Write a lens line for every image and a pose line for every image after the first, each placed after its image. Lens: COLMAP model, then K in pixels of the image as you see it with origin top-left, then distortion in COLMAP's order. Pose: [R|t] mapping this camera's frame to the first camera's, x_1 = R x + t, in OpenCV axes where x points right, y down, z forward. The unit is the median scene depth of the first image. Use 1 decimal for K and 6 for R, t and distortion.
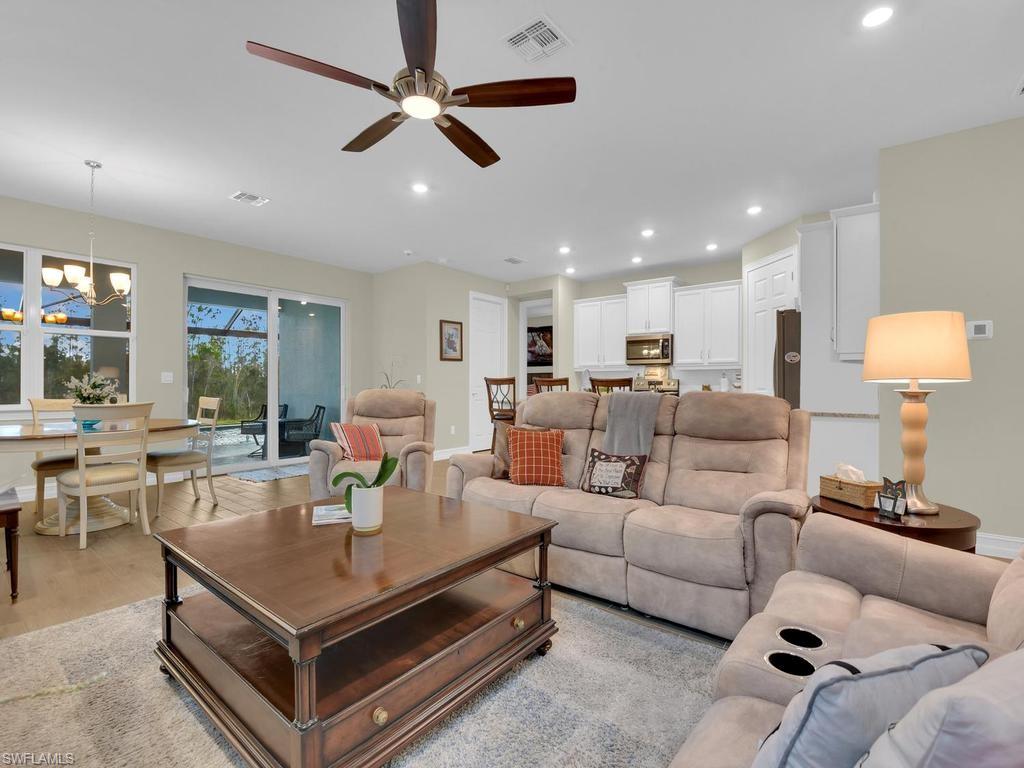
lens RADIAL K [[463.5, 0, 512.7], [0, 463.5, 379.8], [0, 0, 1]] dist [-0.000777, -0.000608]
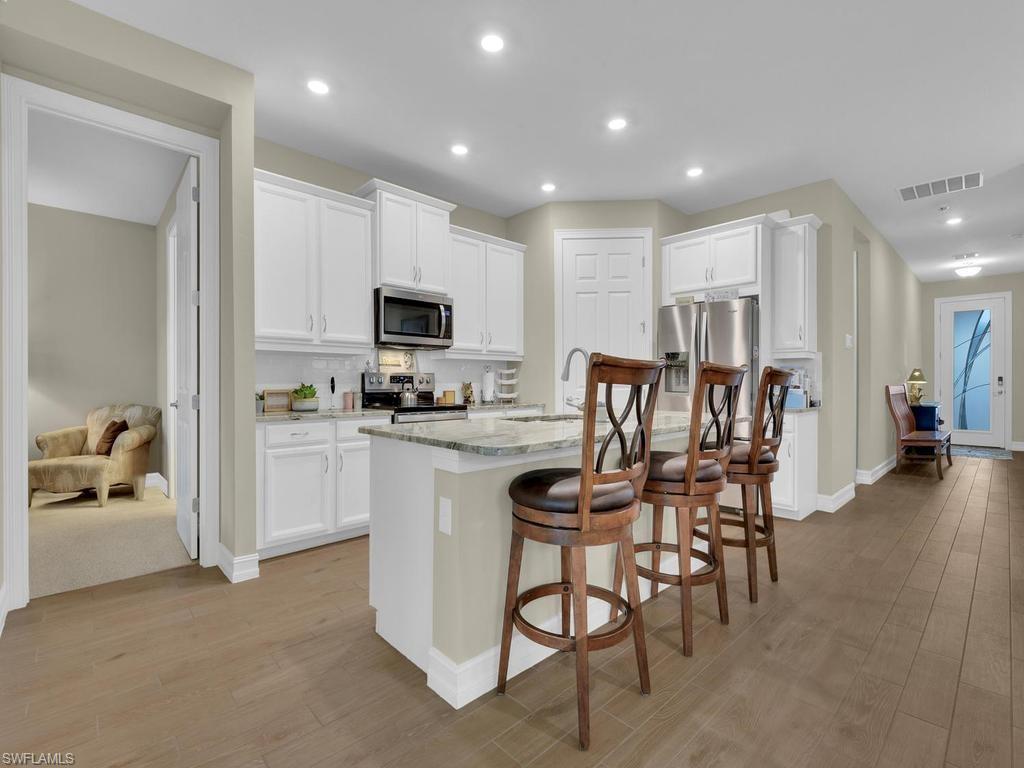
lens RADIAL K [[469.0, 0, 516.6], [0, 469.0, 383.7], [0, 0, 1]] dist [-0.001452, -0.001846]
pose [[0.140129, -0.004365, 0.990124, -0.248320], [-0.004934, 0.999975, 0.005107, 0.008748], [-0.990121, -0.005601, 0.140104, 0.798931]]
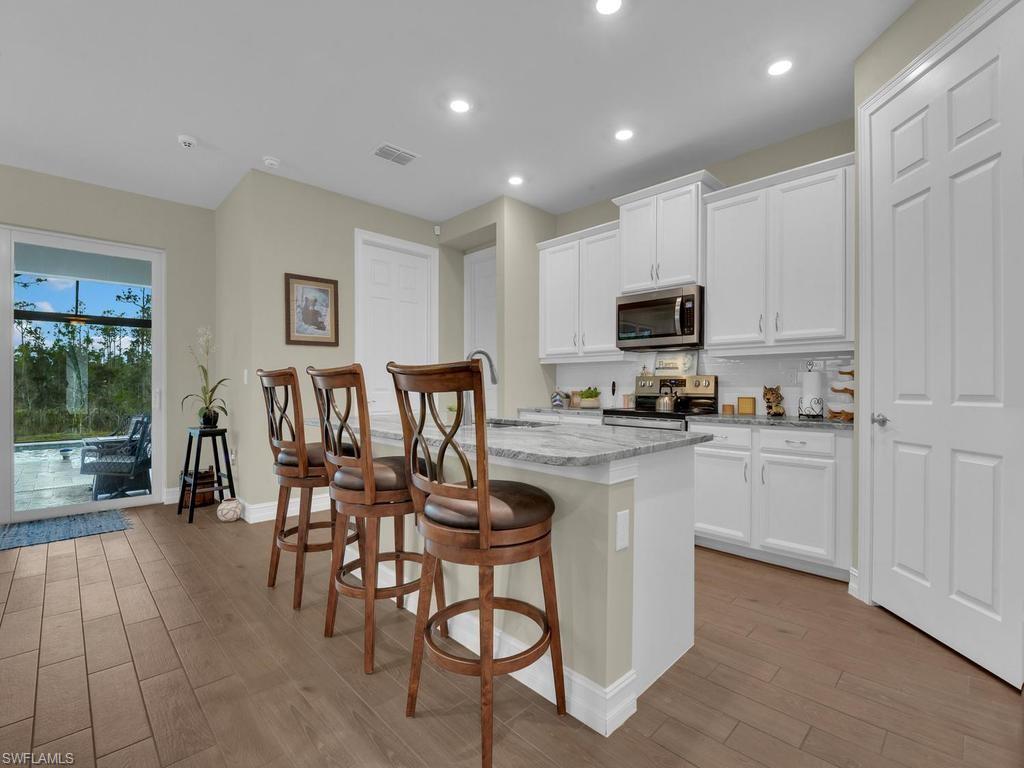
lens RADIAL K [[472.7, 0, 520.8], [0, 472.7, 386.2], [0, 0, 1]] dist [0.002267, 0.000097]
pose [[0.992506, -0.000050, -0.122194, 0.204532], [0.000622, 0.999989, 0.004643, 0.008096], [0.122193, -0.004684, 0.992495, 0.446370]]
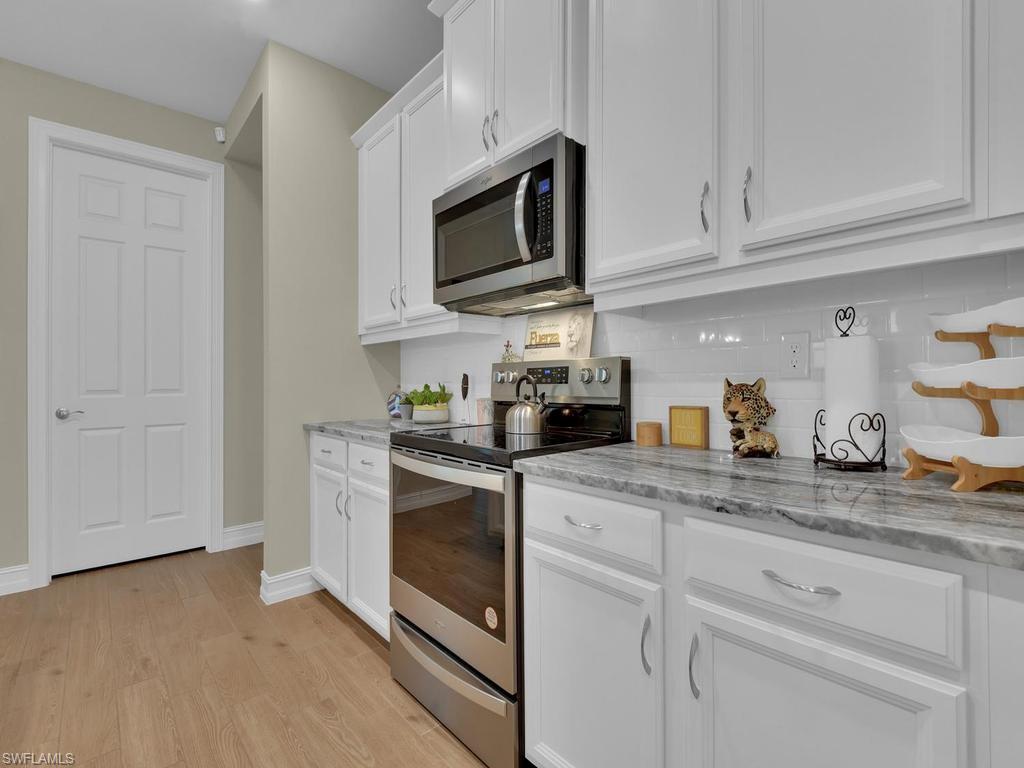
lens RADIAL K [[469.0, 0, 516.6], [0, 469.0, 383.7], [0, 0, 1]] dist [-0.001452, -0.001846]
pose [[0.986073, -0.008044, -0.166118, 0.342168], [0.009268, 0.999935, 0.006594, 0.010070], [0.166054, -0.008042, 0.986084, 0.758900]]
